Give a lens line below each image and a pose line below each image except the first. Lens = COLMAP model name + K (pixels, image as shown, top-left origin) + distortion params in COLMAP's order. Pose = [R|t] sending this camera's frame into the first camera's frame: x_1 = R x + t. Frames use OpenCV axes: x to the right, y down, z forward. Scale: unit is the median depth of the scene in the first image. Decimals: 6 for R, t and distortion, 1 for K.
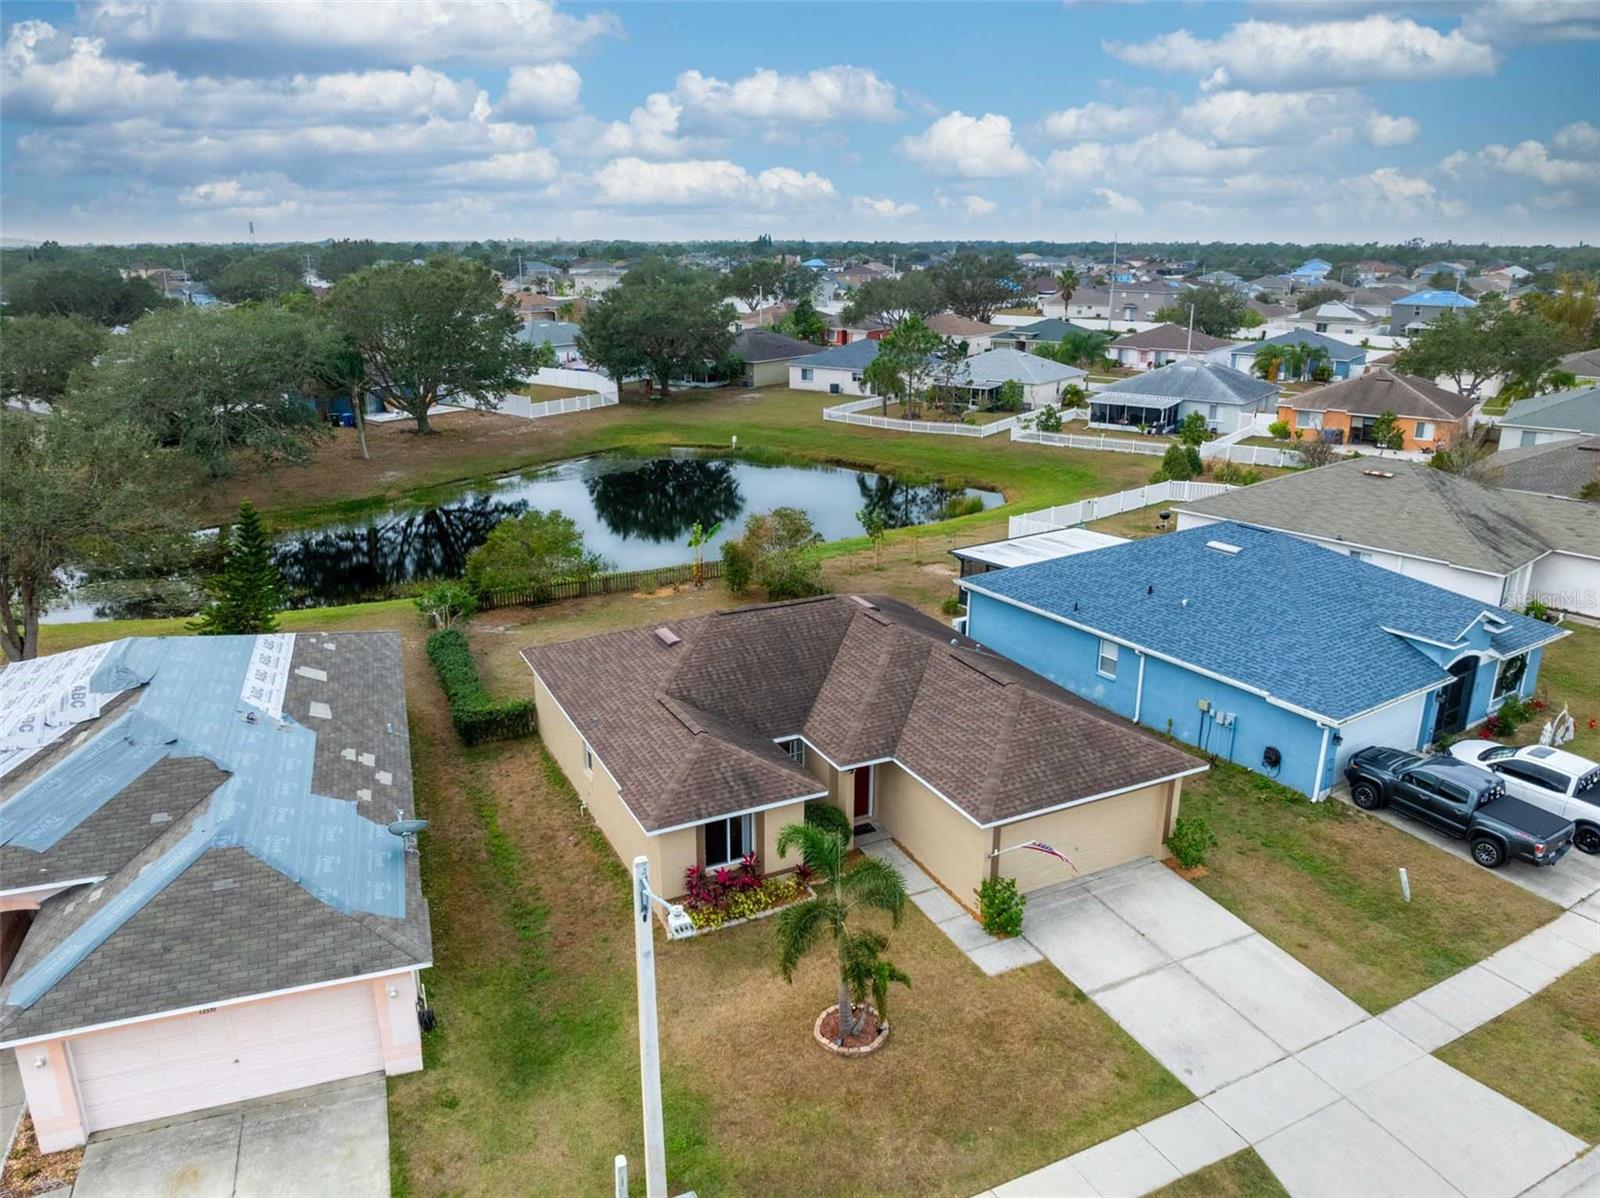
lens RADIAL K [[1126.8, 0, 796.3], [0, 1126.8, 594.0], [0, 0, 1]] dist [-0.039530, -0.001357]
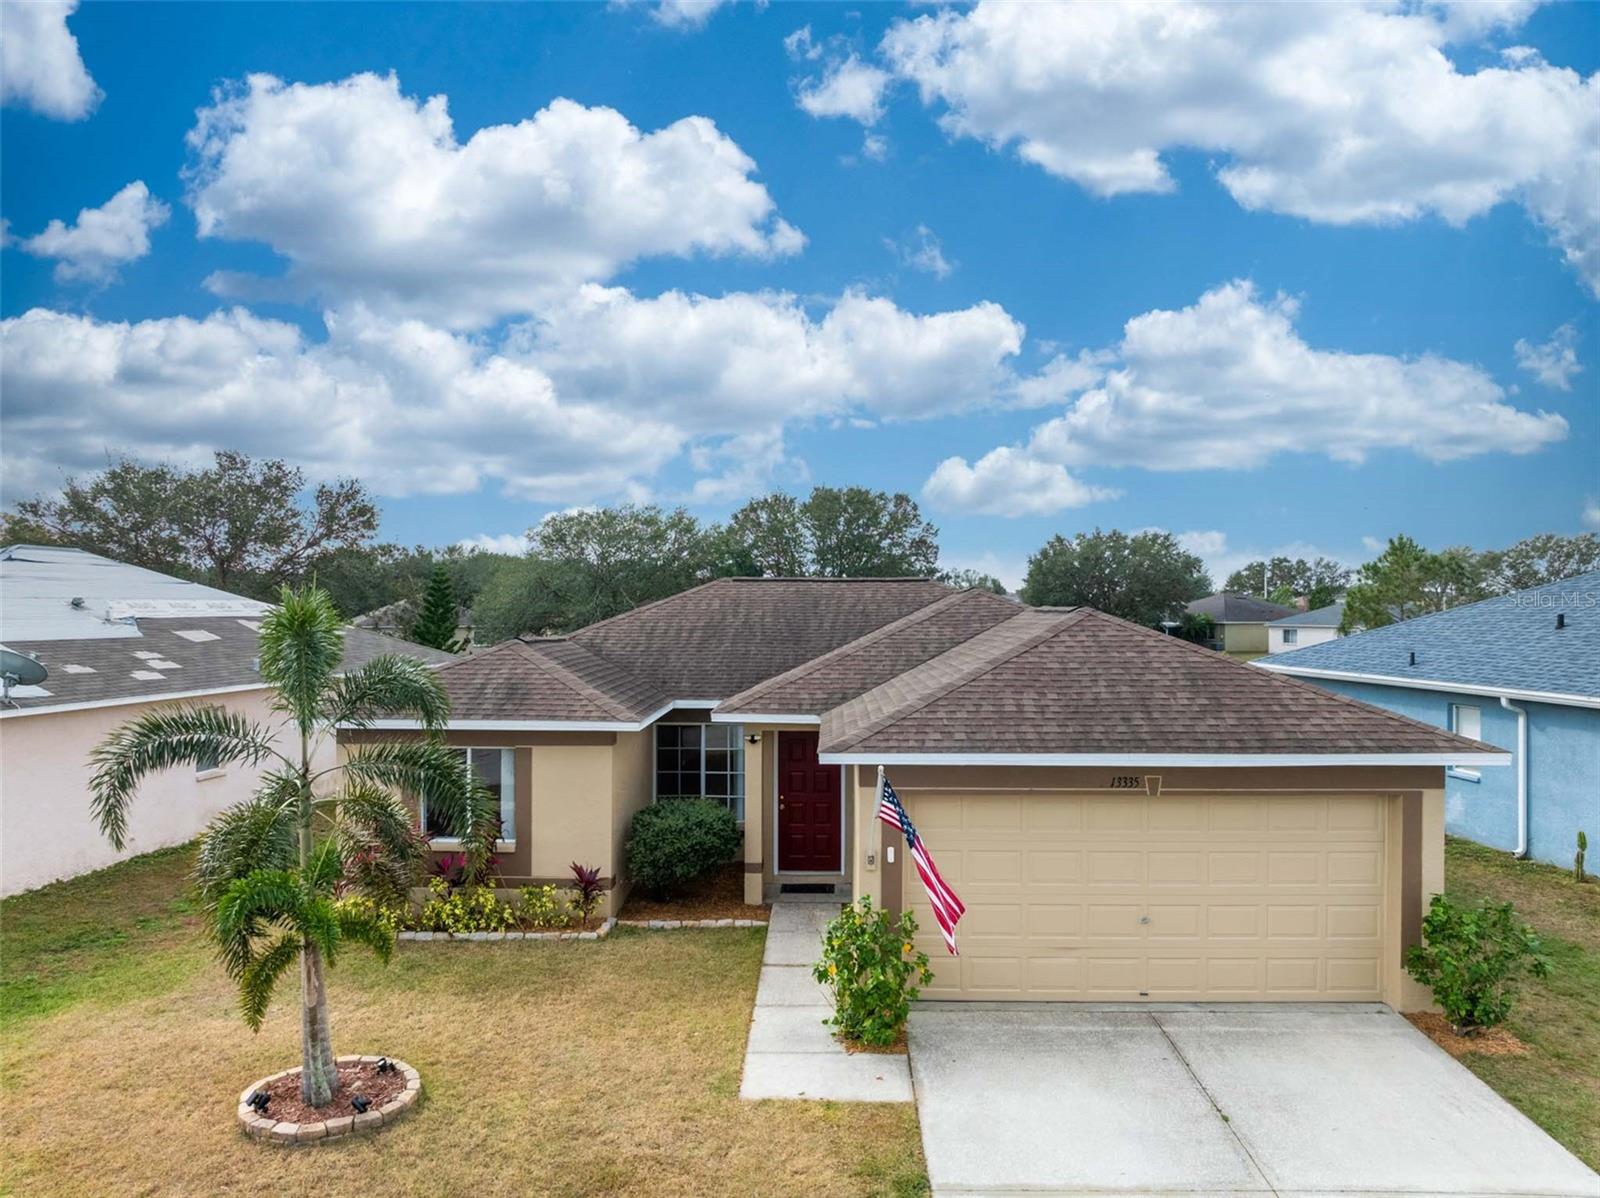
lens RADIAL K [[1126.8, 0, 796.3], [0, 1126.8, 594.0], [0, 0, 1]] dist [-0.039530, -0.001357]
pose [[0.881576, -0.005131, -0.472015, 0.259565], [-0.142924, 0.950104, -0.277264, 0.190971], [0.449886, 0.311892, 0.836855, 0.425791]]
